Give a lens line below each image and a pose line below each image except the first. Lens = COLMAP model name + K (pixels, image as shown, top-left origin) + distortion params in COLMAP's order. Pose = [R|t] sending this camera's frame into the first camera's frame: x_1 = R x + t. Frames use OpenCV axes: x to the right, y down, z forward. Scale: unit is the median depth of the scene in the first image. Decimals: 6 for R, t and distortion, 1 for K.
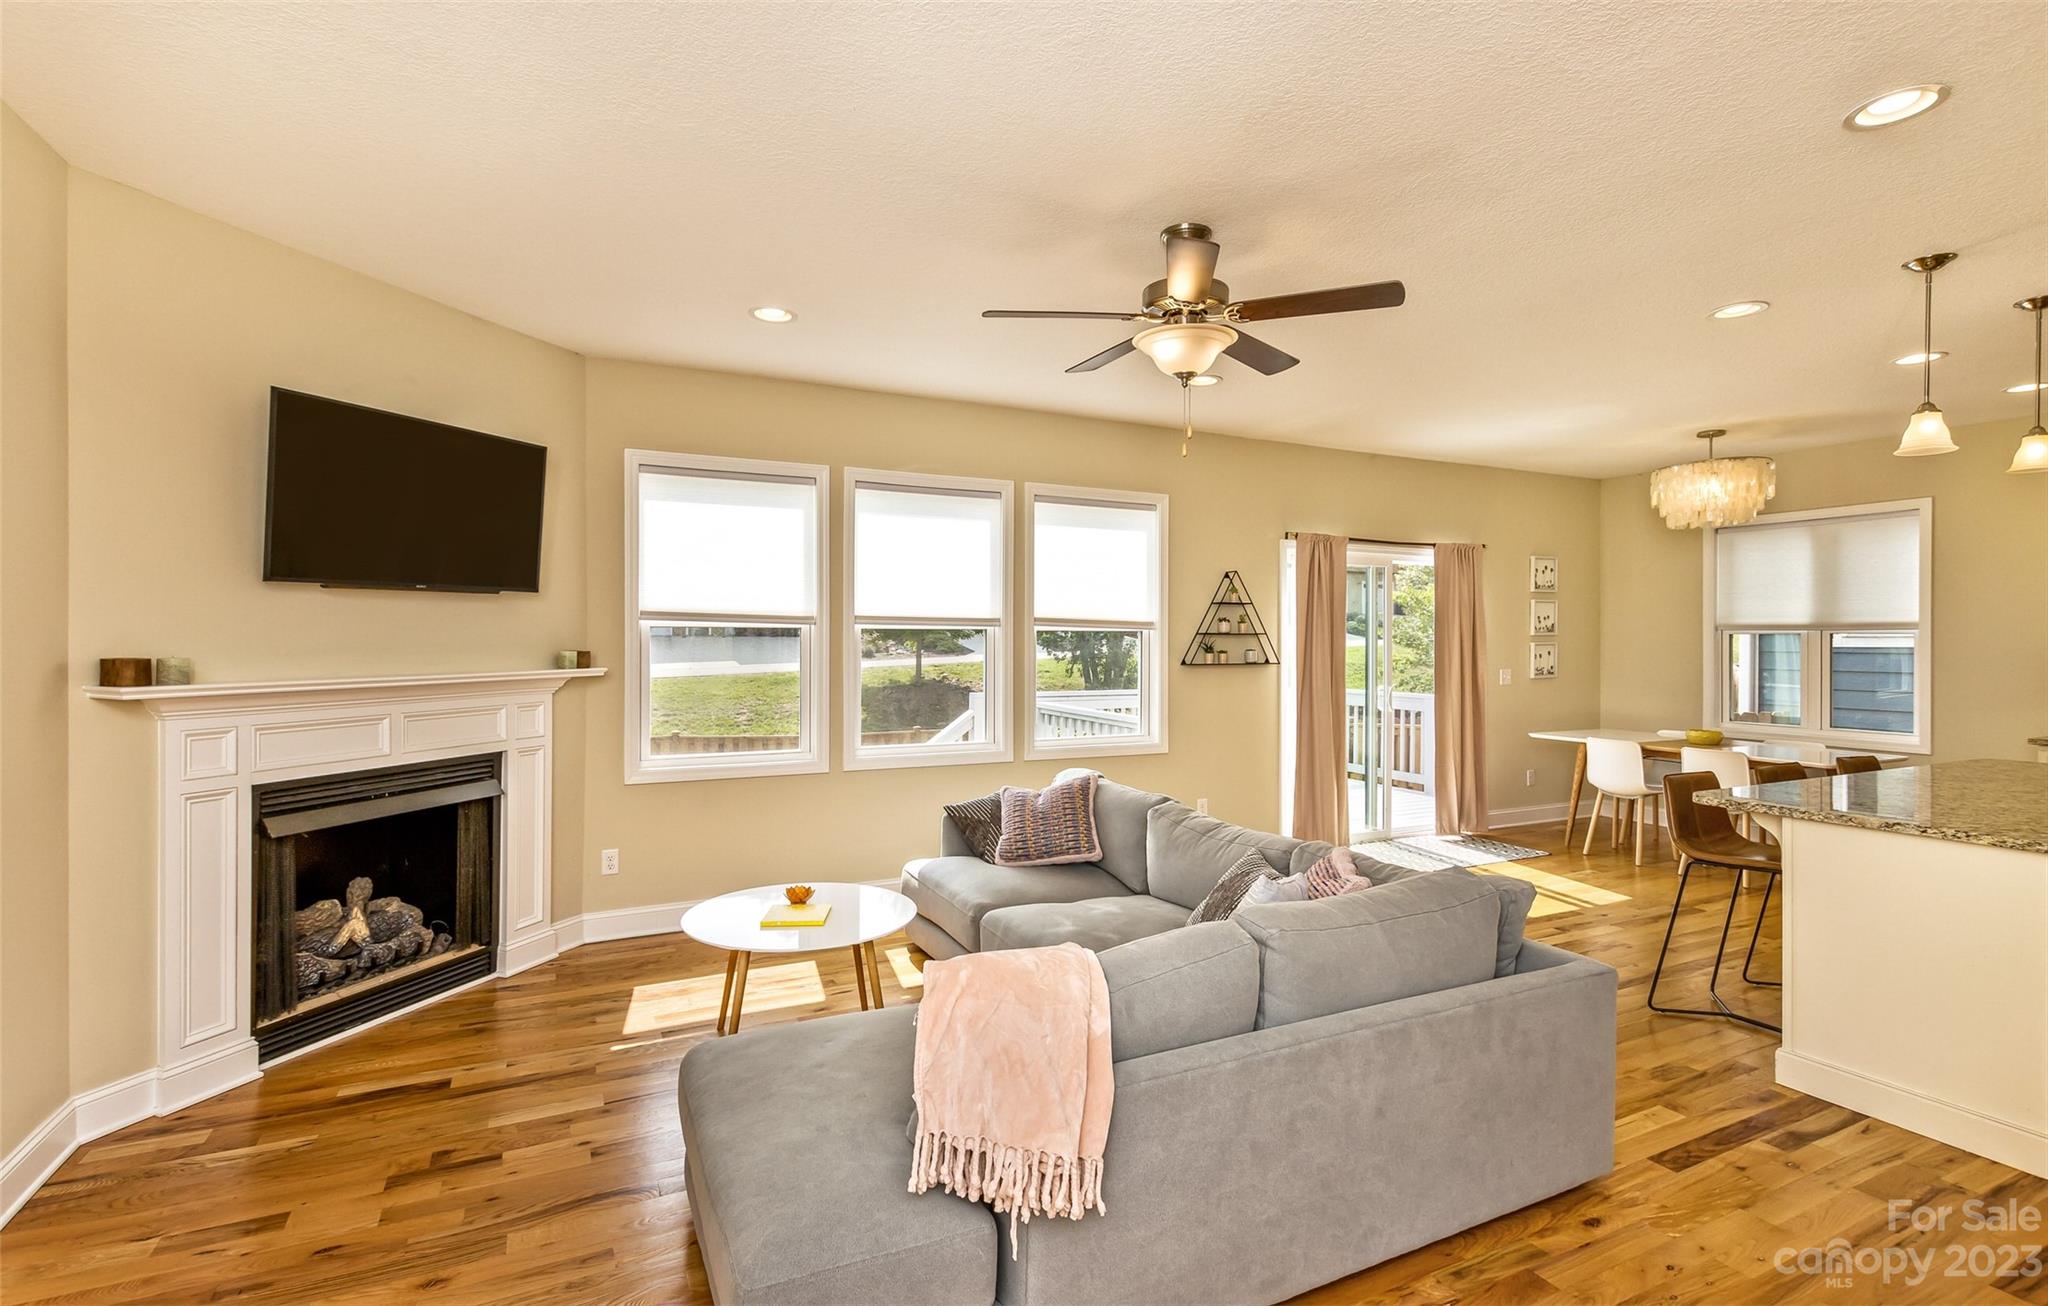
lens RADIAL K [[900.9, 0, 1045.6], [0, 900.9, 636.4], [0, 0, 1]] dist [0.001212, -0.000305]
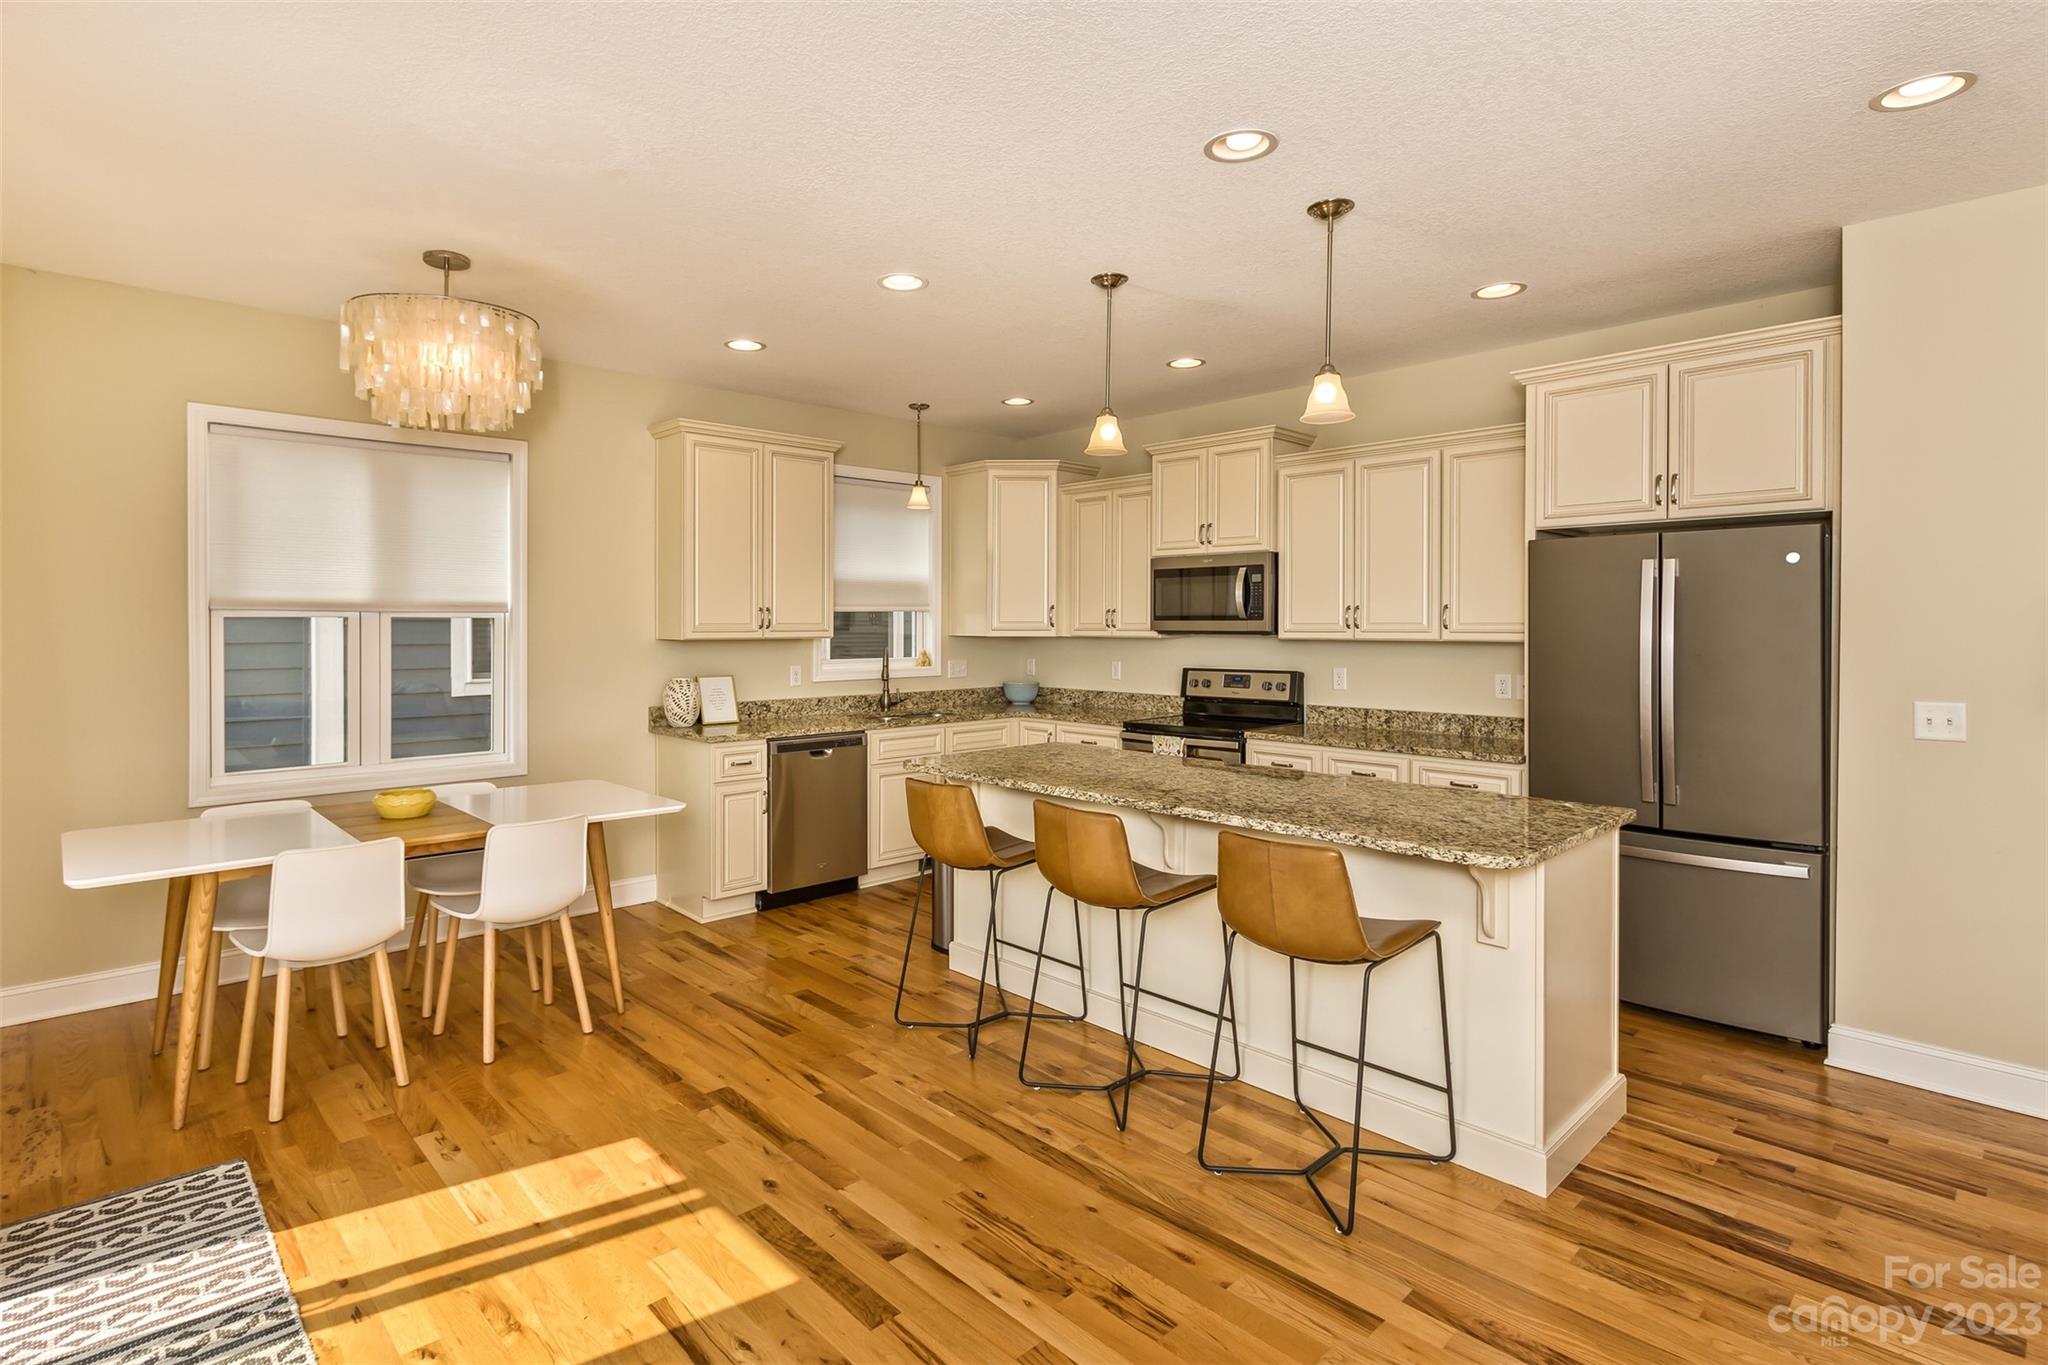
lens RADIAL K [[1008.0, 0, 939.0], [0, 1008.0, 625.3], [0, 0, 1]] dist [-0.002328, -0.000952]
pose [[-0.246688, -0.004881, 0.969083, 0.049360], [-0.001694, 0.999988, 0.004605, -0.001257], [-0.969093, -0.000505, -0.246694, 0.852258]]
